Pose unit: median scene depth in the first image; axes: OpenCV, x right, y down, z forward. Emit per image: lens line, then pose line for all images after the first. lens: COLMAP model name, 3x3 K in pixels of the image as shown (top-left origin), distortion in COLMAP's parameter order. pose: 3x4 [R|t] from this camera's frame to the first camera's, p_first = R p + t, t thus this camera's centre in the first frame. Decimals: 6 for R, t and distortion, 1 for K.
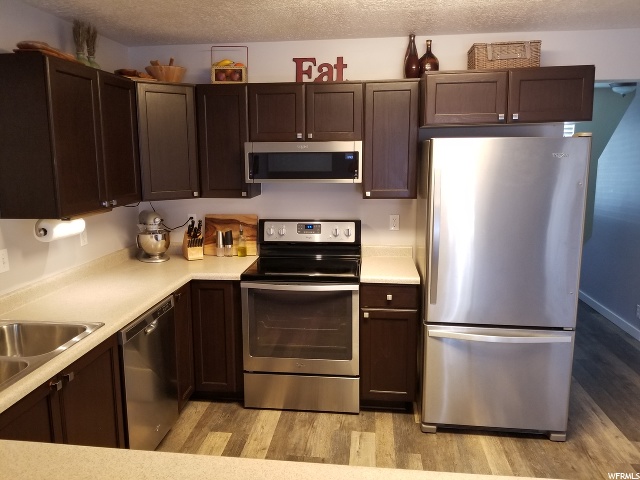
lens RADIAL K [[502.0, 0, 308.1], [0, 502.0, 232.4], [0, 0, 1]] dist [0.083816, -0.170507]
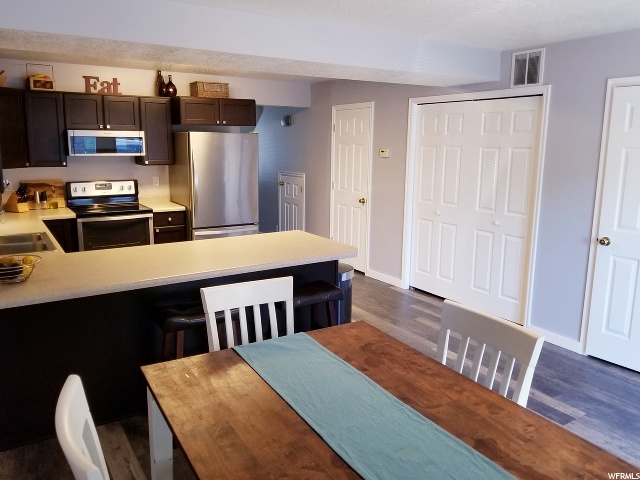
lens RADIAL K [[502.0, 0, 308.1], [0, 502.0, 232.4], [0, 0, 1]] dist [0.083816, -0.170507]
pose [[0.769116, -0.097872, 0.631571, -0.563589], [0.087370, 0.995029, 0.047799, 0.124328], [-0.633110, 0.018418, 0.773843, -0.664742]]
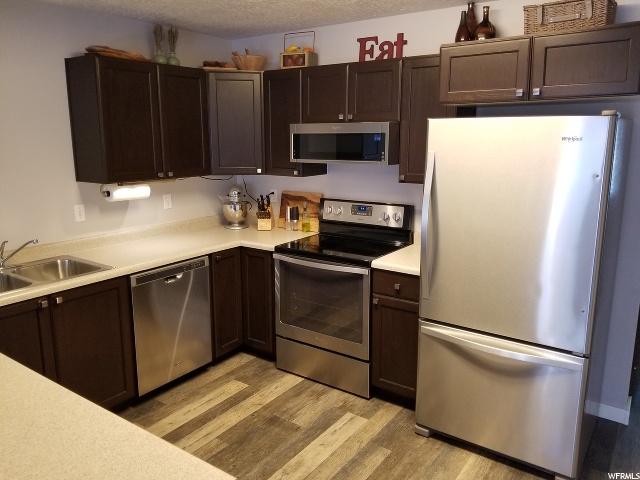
lens RADIAL K [[502.0, 0, 308.1], [0, 502.0, 232.4], [0, 0, 1]] dist [0.083816, -0.170507]
pose [[0.878465, 0.097058, -0.467845, 0.419828], [-0.079785, 0.995201, 0.056651, -0.013156], [0.471098, -0.012439, 0.881993, 0.072748]]
